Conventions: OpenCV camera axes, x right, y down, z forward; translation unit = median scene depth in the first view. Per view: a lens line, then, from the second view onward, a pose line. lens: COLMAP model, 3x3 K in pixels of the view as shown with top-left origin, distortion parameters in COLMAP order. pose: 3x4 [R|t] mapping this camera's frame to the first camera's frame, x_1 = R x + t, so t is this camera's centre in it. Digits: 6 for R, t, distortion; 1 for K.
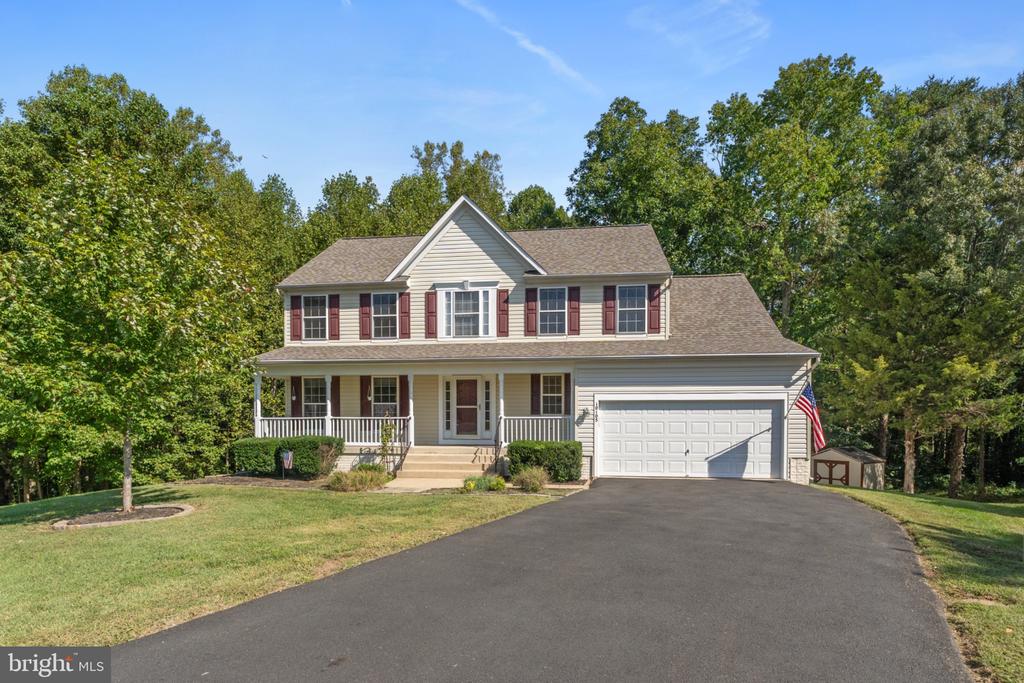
lens RADIAL K [[406.8, 0, 509.9], [0, 406.8, 424.6], [0, 0, 1]] dist [-0.000414, 0.000024]
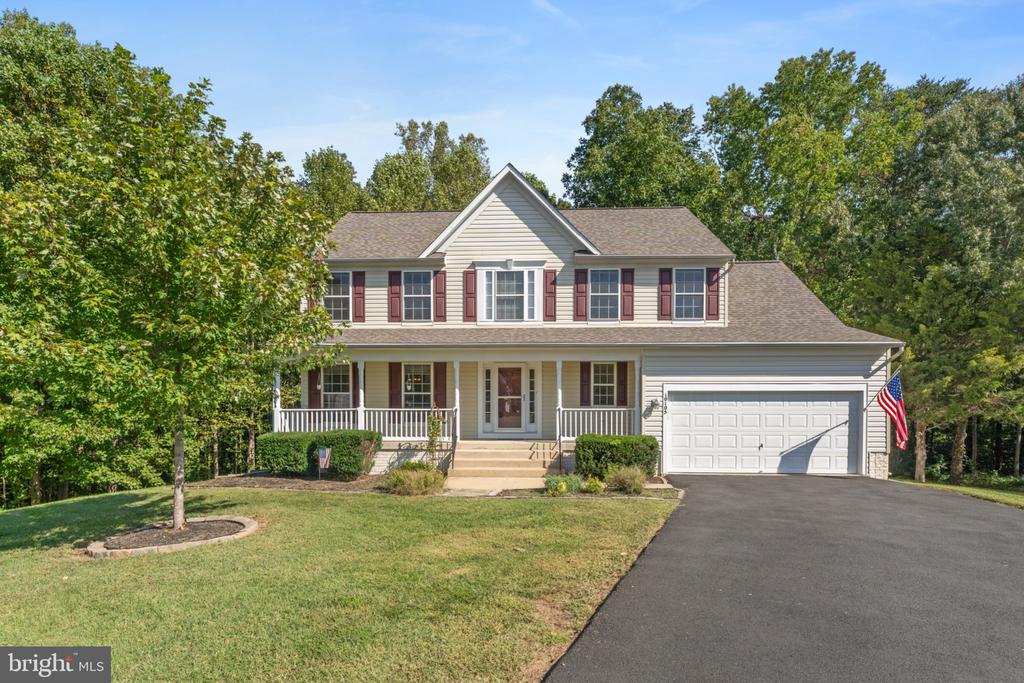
lens RADIAL K [[414.5, 0, 513.6], [0, 414.5, 414.1], [0, 0, 1]] dist [0.000515, 0.000208]
pose [[0.997656, 0.000412, 0.068433, -0.163071], [-0.000208, 0.999996, -0.002991, -0.003118], [-0.068434, 0.002969, 0.997651, 0.071595]]
